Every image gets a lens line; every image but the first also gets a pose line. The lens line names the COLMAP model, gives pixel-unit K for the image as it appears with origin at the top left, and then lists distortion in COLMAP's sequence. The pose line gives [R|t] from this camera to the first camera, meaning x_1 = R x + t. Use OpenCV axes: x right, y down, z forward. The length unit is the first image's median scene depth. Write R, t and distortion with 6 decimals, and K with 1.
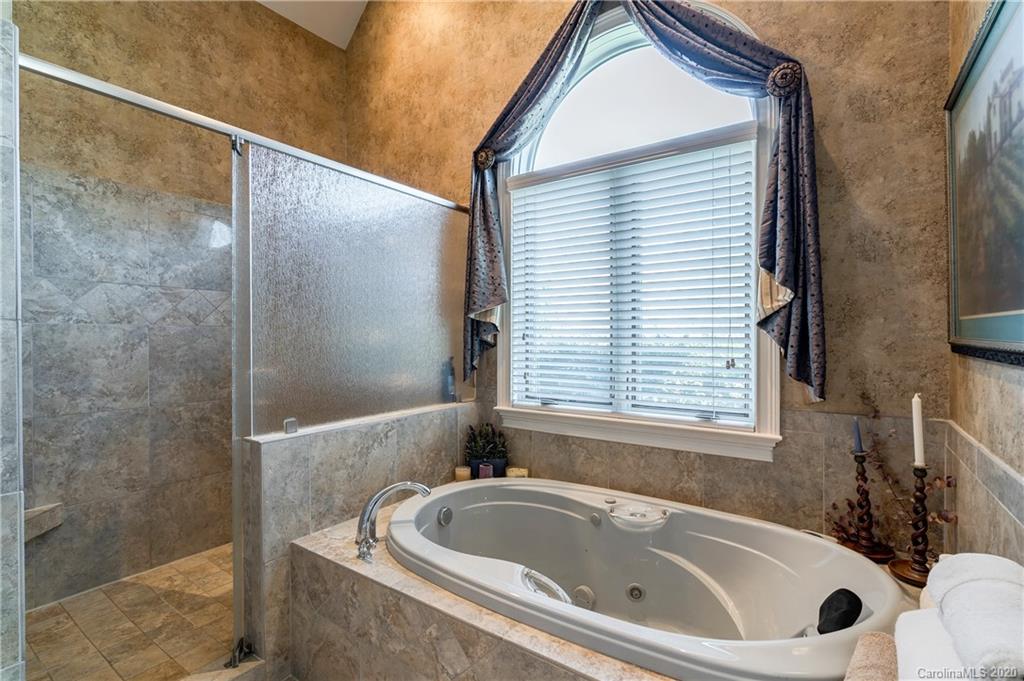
lens RADIAL K [[465.4, 0, 512.0], [0, 465.4, 340.5], [0, 0, 1]] dist [-0.002127, 0.000358]
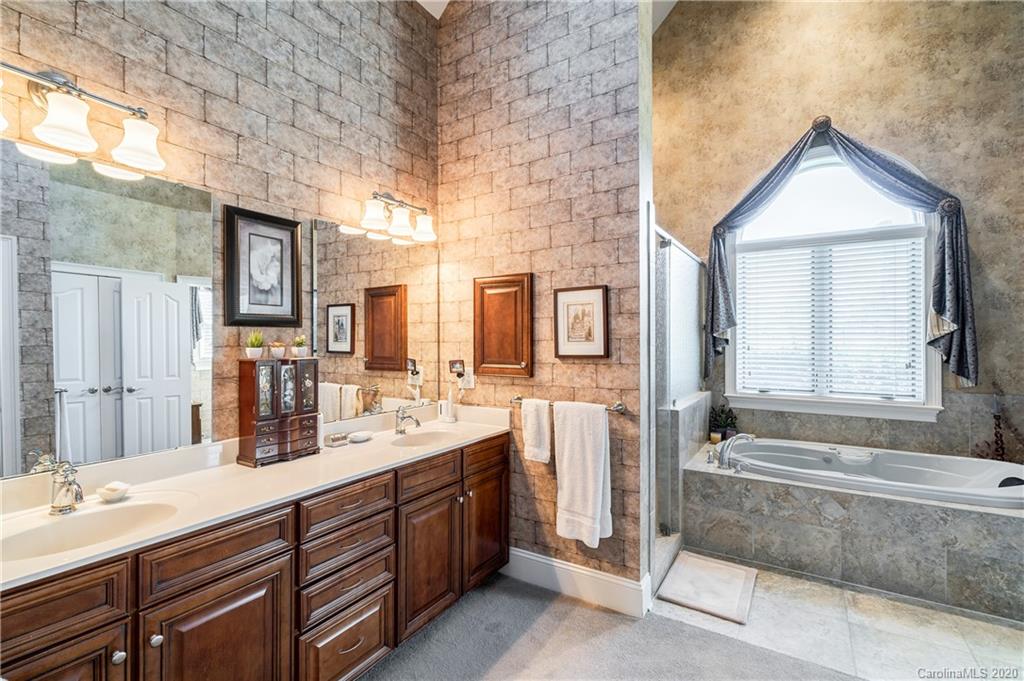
lens RADIAL K [[464.0, 0, 511.8], [0, 464.0, 335.9], [0, 0, 1]] dist [0.000671, -0.000415]
pose [[0.998898, 0.000134, 0.046940, -1.154935], [0.000285, 0.999960, -0.008906, -0.048245], [-0.046939, 0.008910, 0.998858, -0.689529]]
